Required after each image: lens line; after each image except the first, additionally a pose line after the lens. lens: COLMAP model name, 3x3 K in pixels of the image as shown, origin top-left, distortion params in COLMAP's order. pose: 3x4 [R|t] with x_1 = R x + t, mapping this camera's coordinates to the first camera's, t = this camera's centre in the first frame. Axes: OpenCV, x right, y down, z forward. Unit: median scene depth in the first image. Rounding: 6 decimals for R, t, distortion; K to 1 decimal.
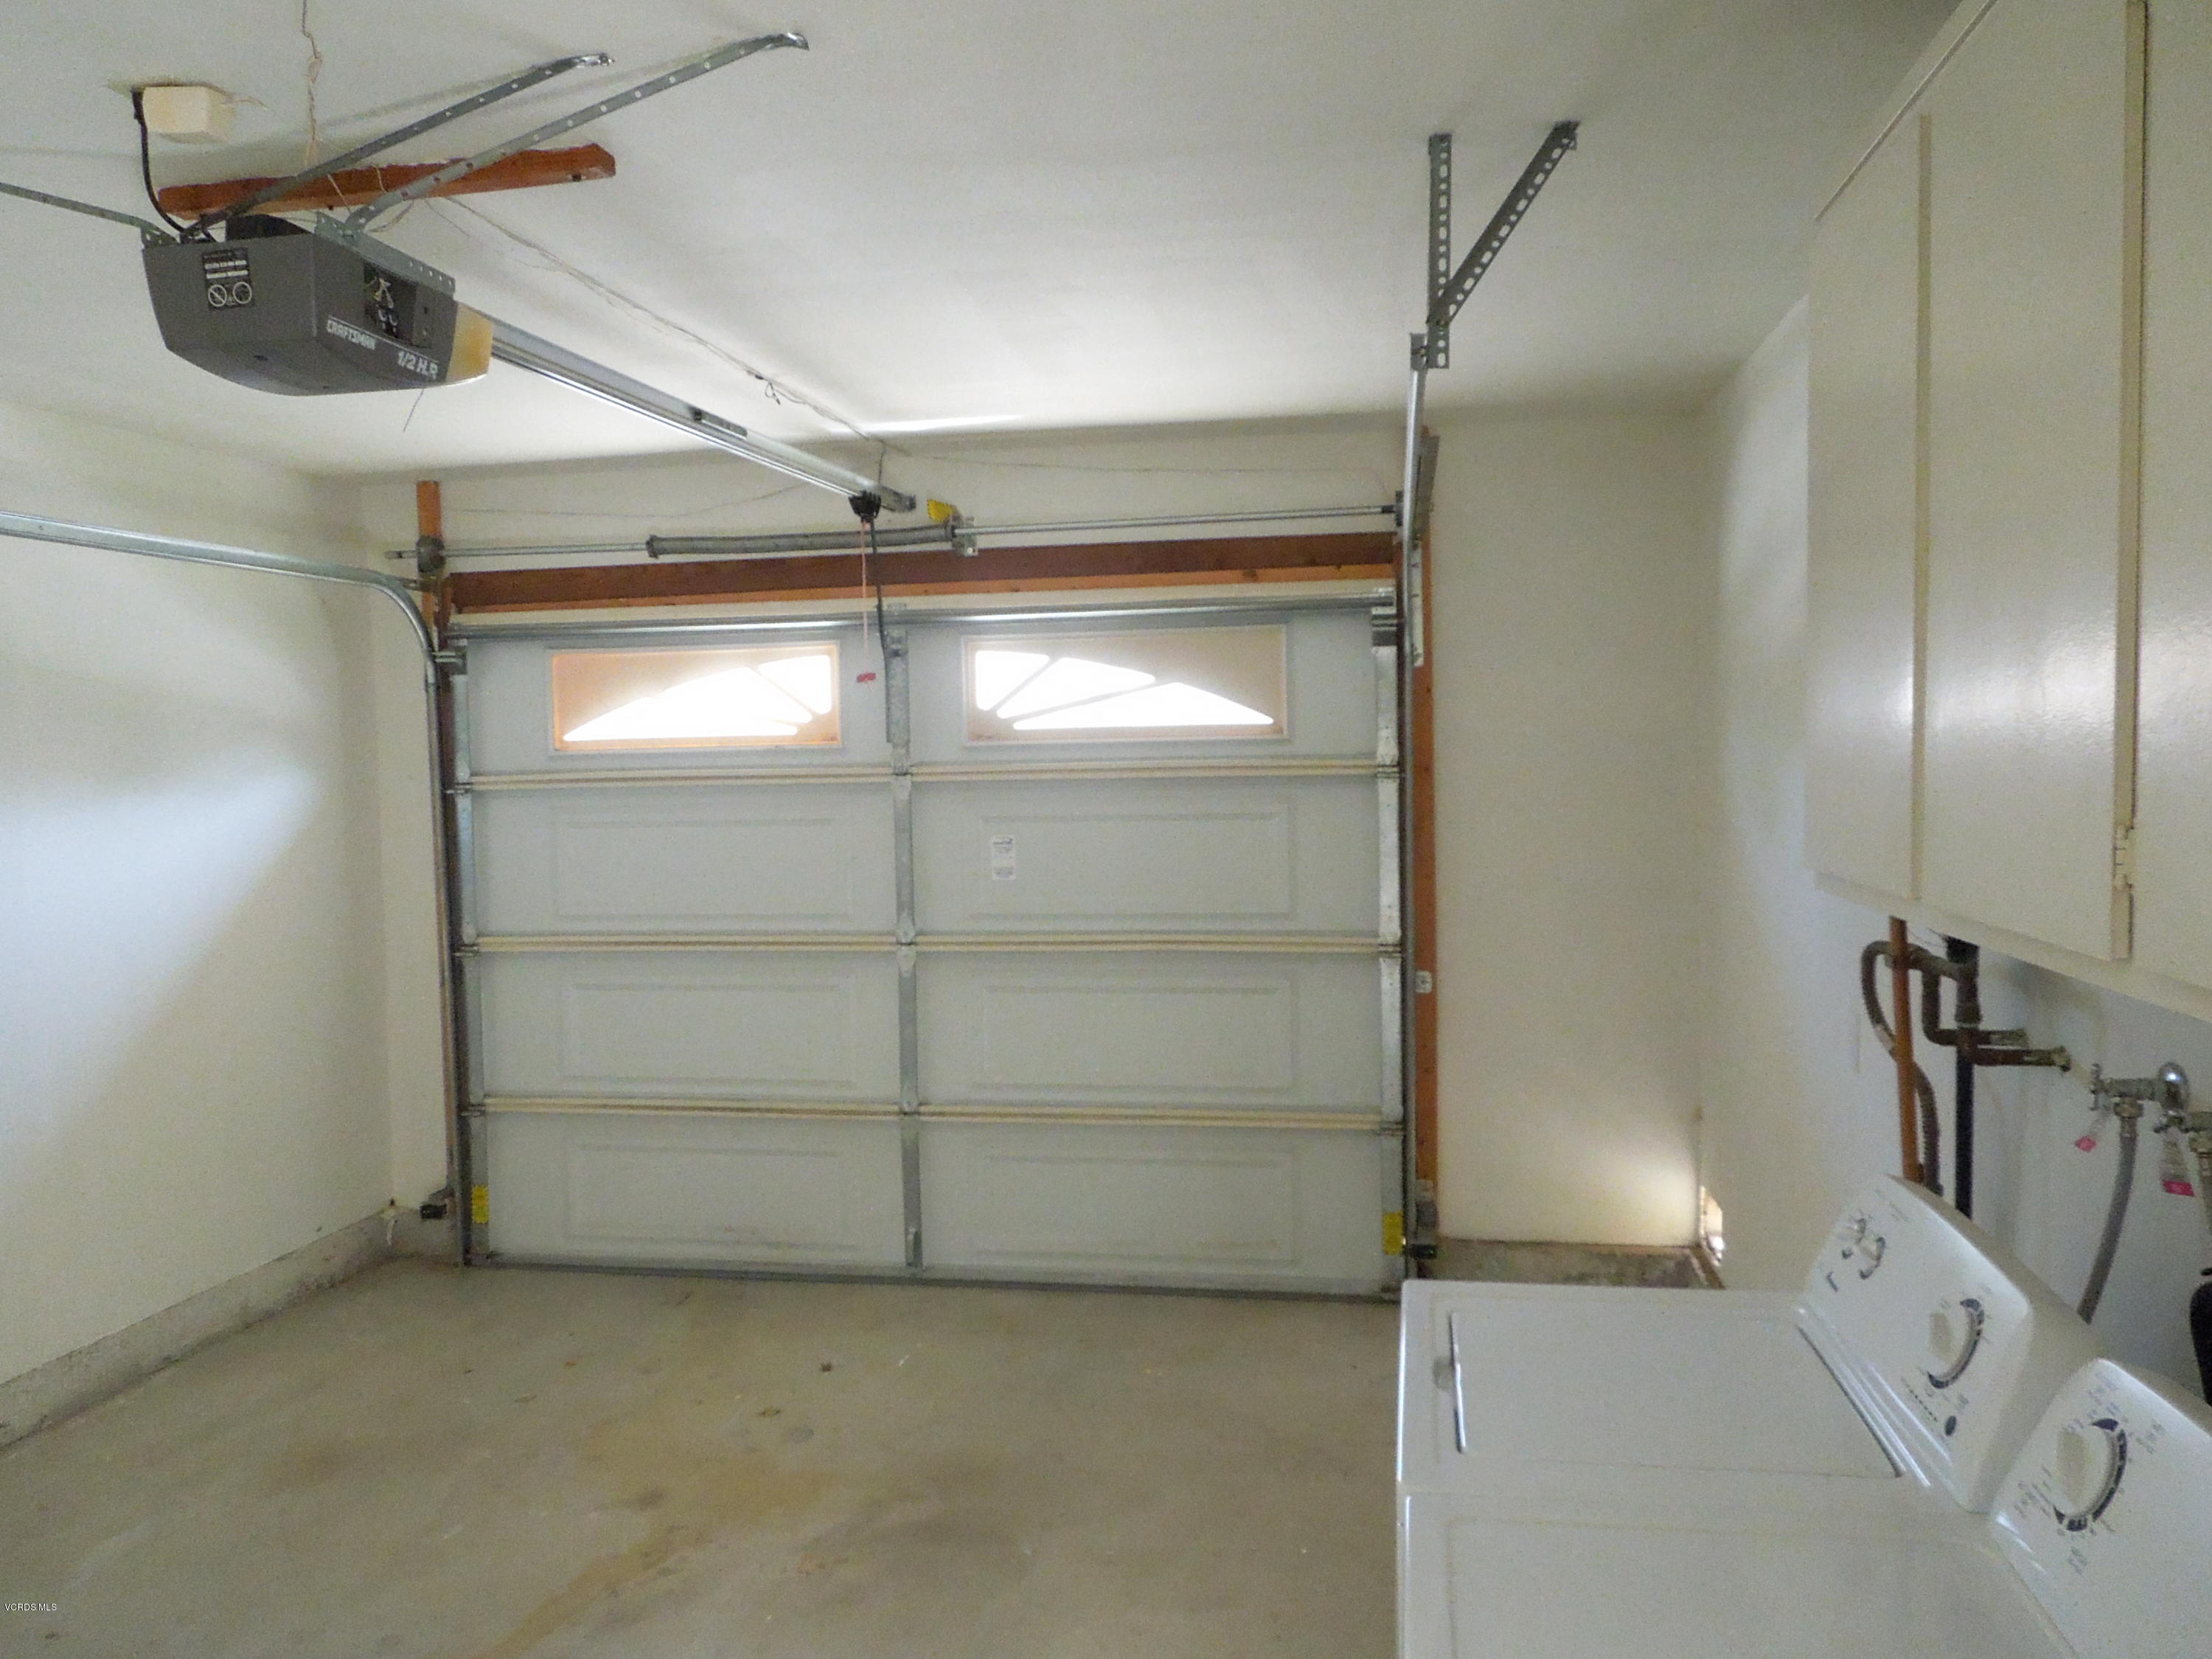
lens RADIAL K [[1672.4, 0, 1106.9], [0, 1672.4, 827.7], [0, 0, 1]] dist [0.005733, -0.014652]
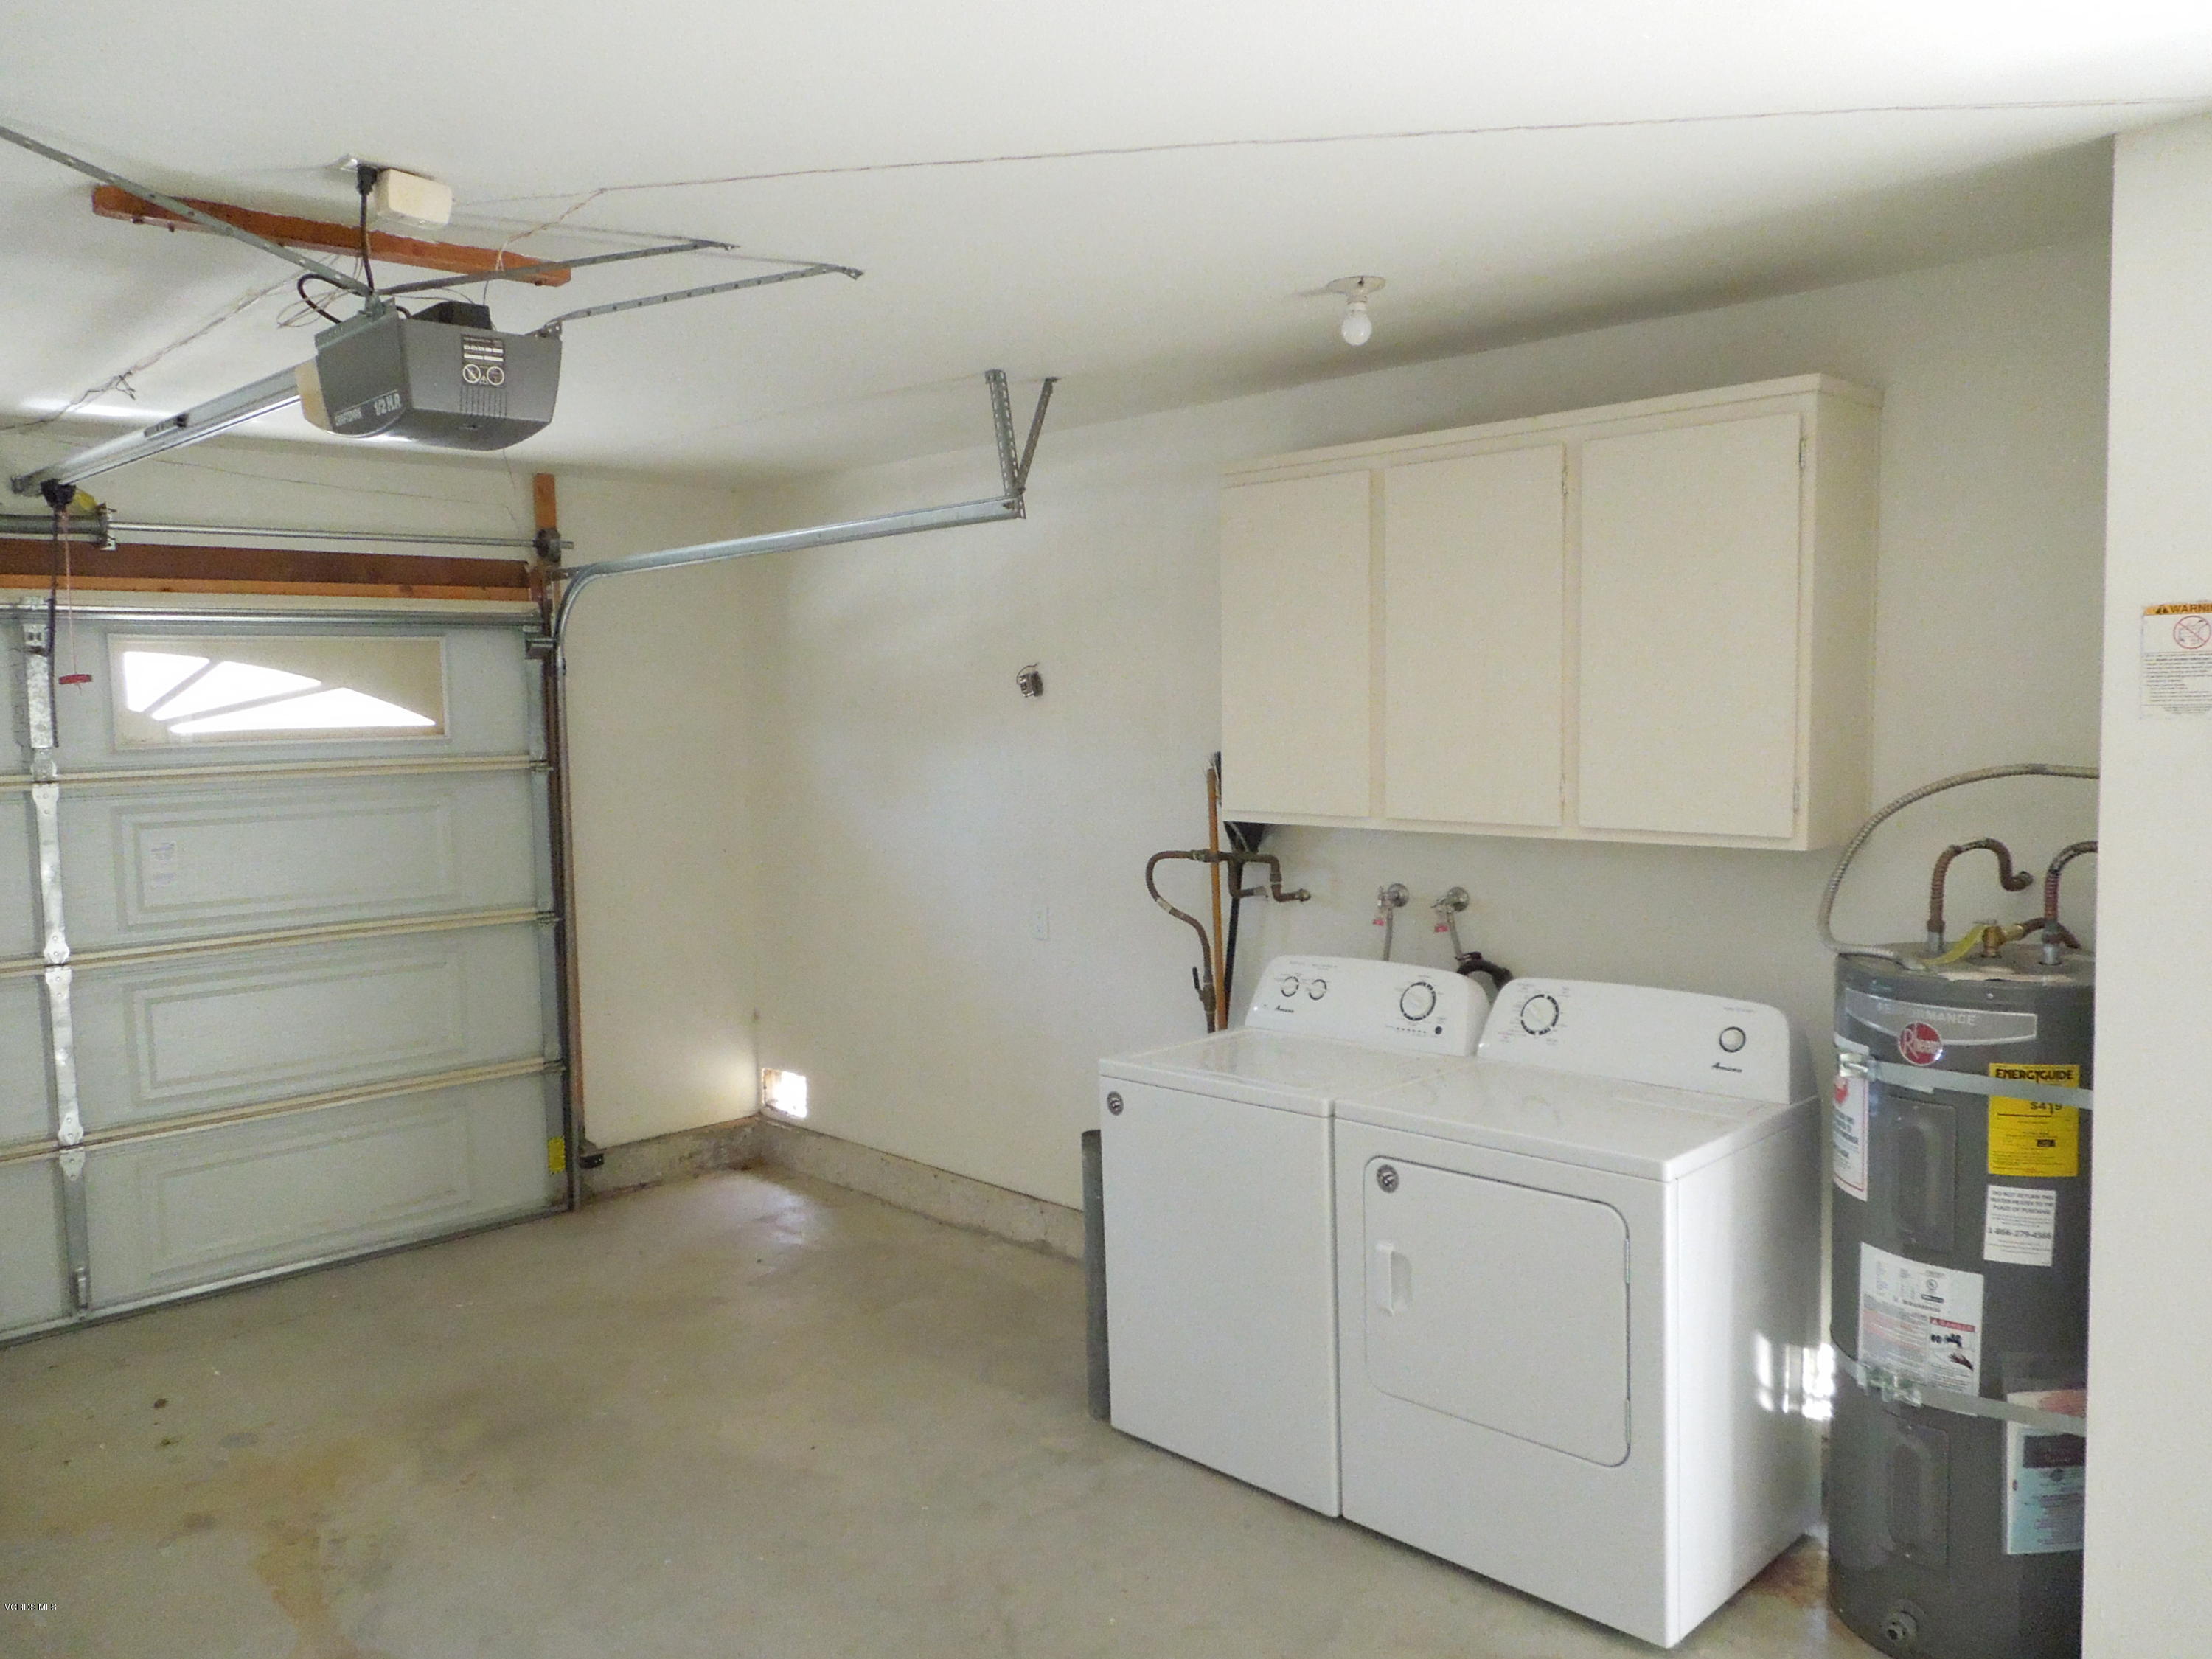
lens RADIAL K [[1672.4, 0, 1097.7], [0, 1672.4, 826.5], [0, 0, 1]] dist [0.005733, -0.014652]
pose [[0.576986, -0.051890, 0.815104, -0.560791], [0.044271, 0.998500, 0.032226, -0.011659], [-0.815553, 0.017491, 0.578417, -0.004446]]
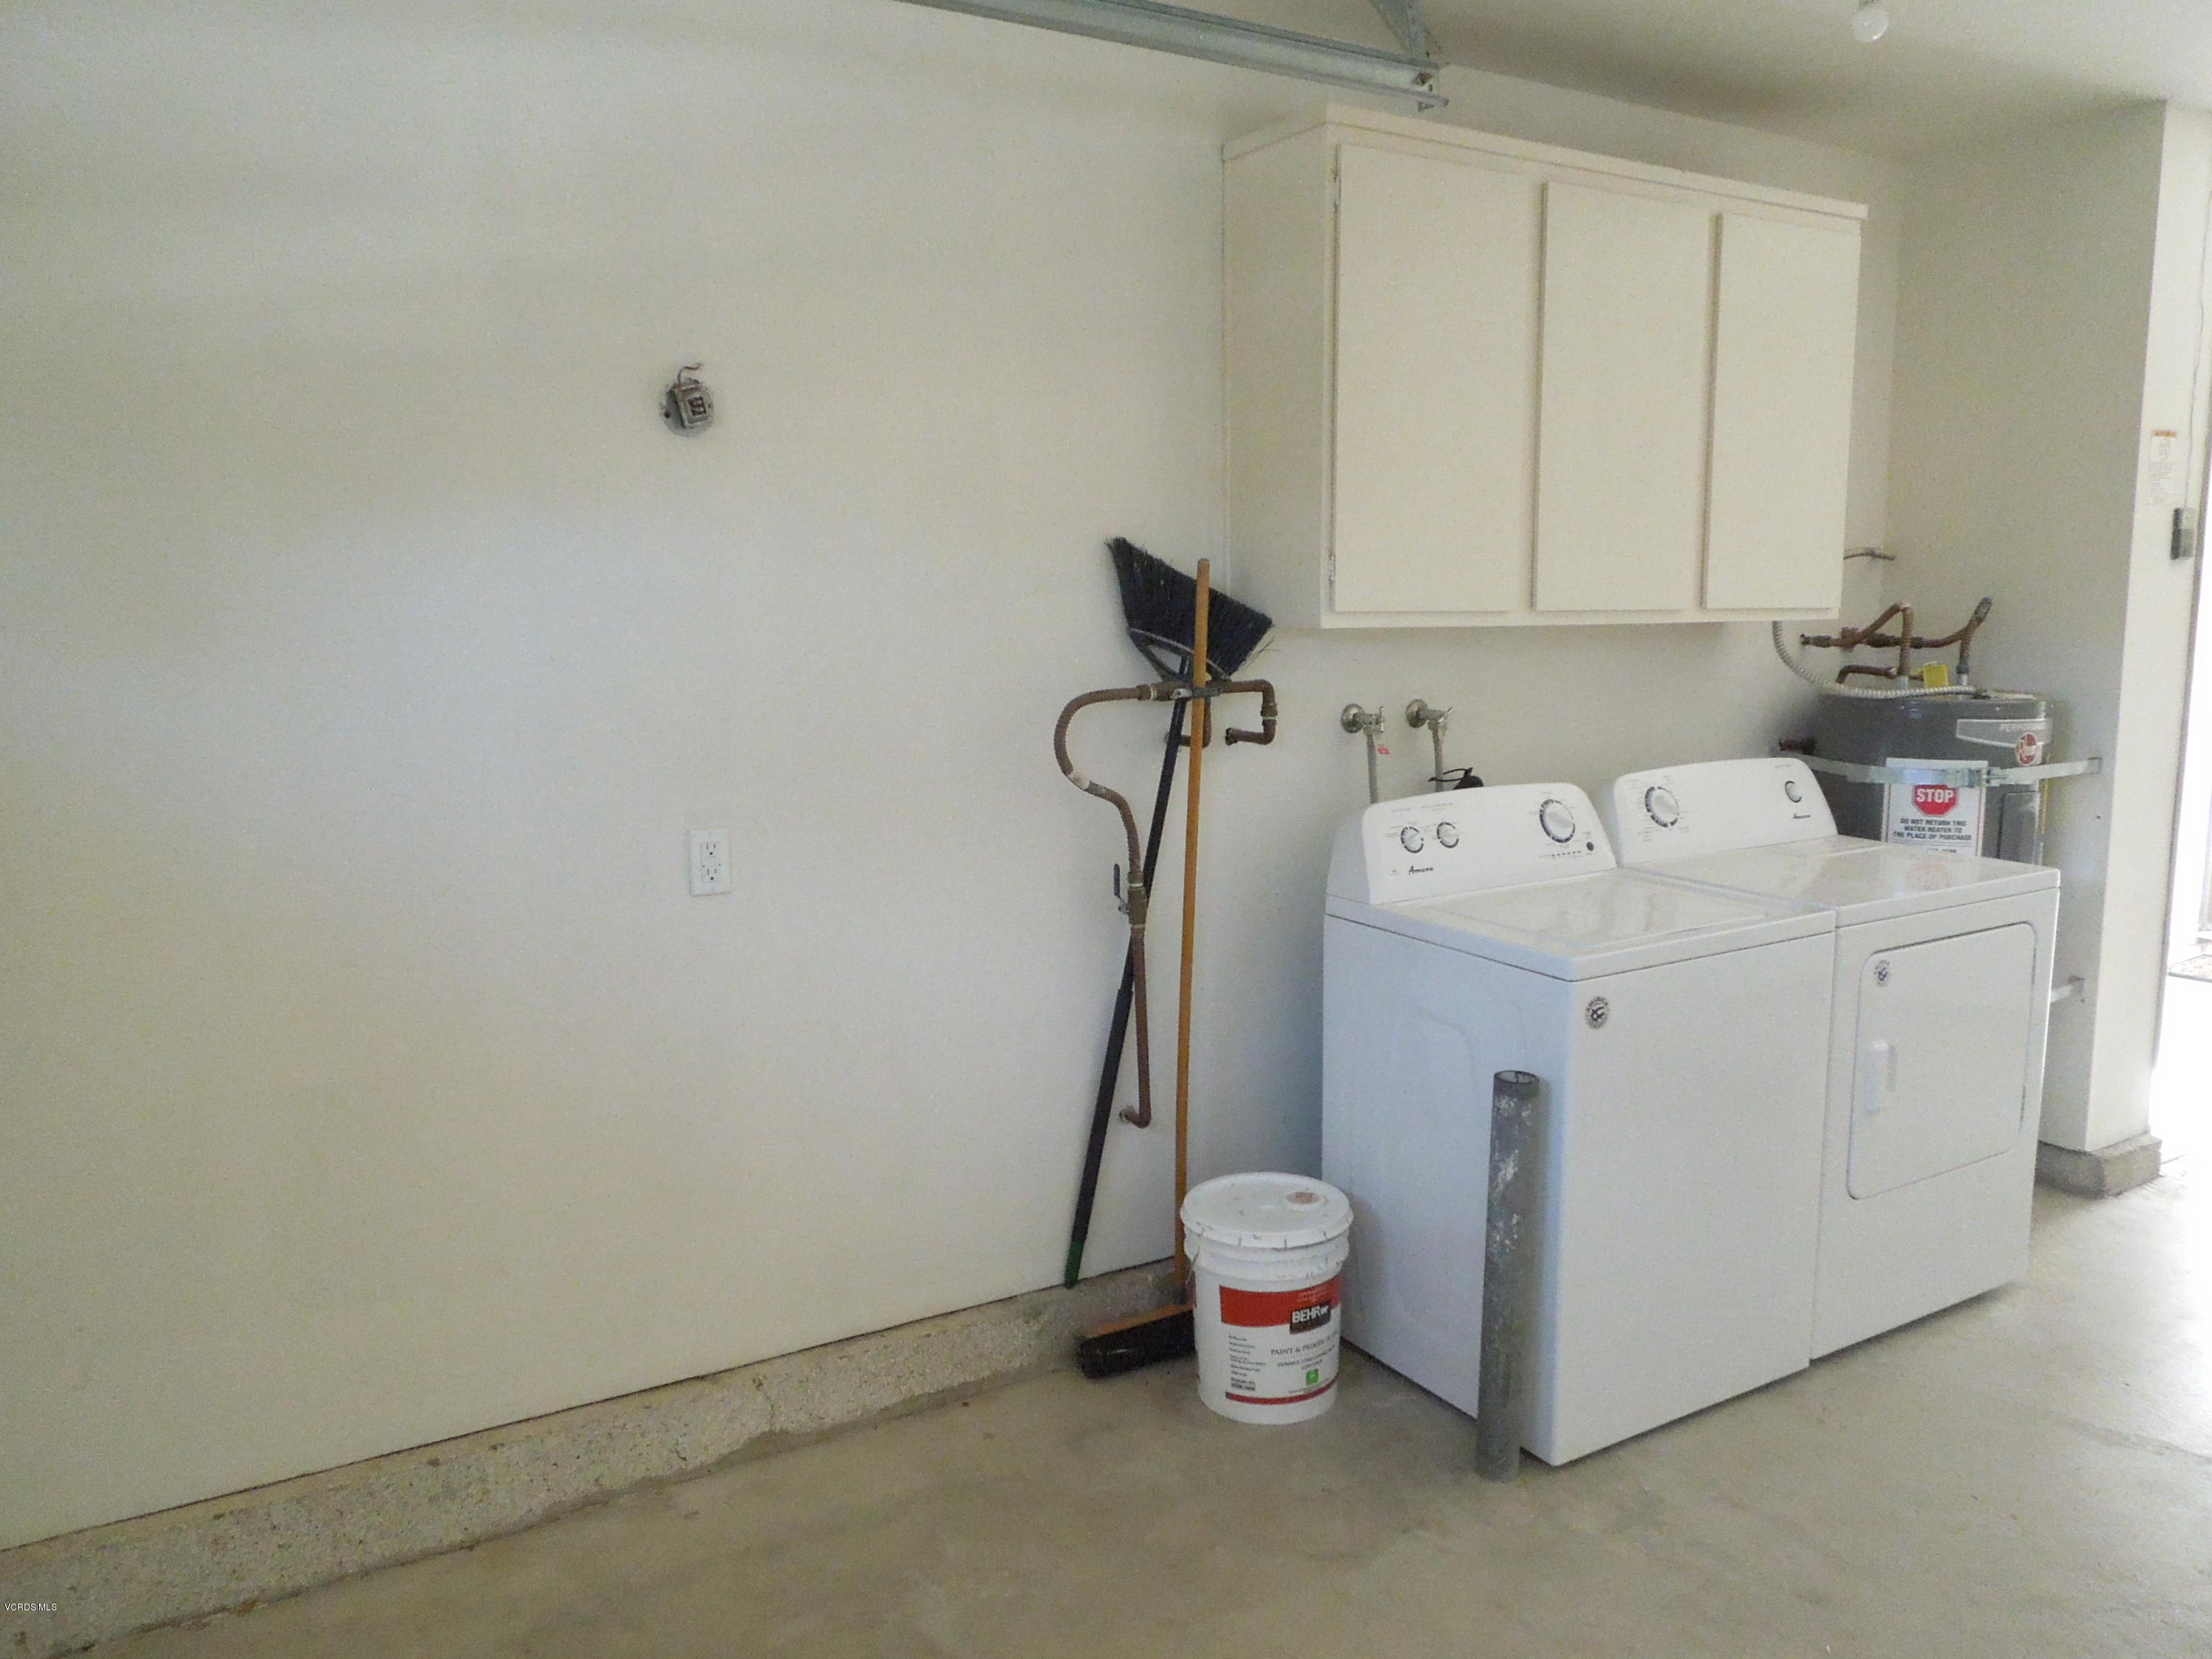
lens RADIAL K [[1672.4, 0, 1105.4], [0, 1672.4, 839.1], [0, 0, 1]] dist [0.005733, -0.014652]
pose [[-0.668195, -0.090729, 0.738433, -0.208054], [0.050506, 0.984715, 0.166691, -0.014657], [-0.742270, 0.148678, -0.653399, 0.952753]]
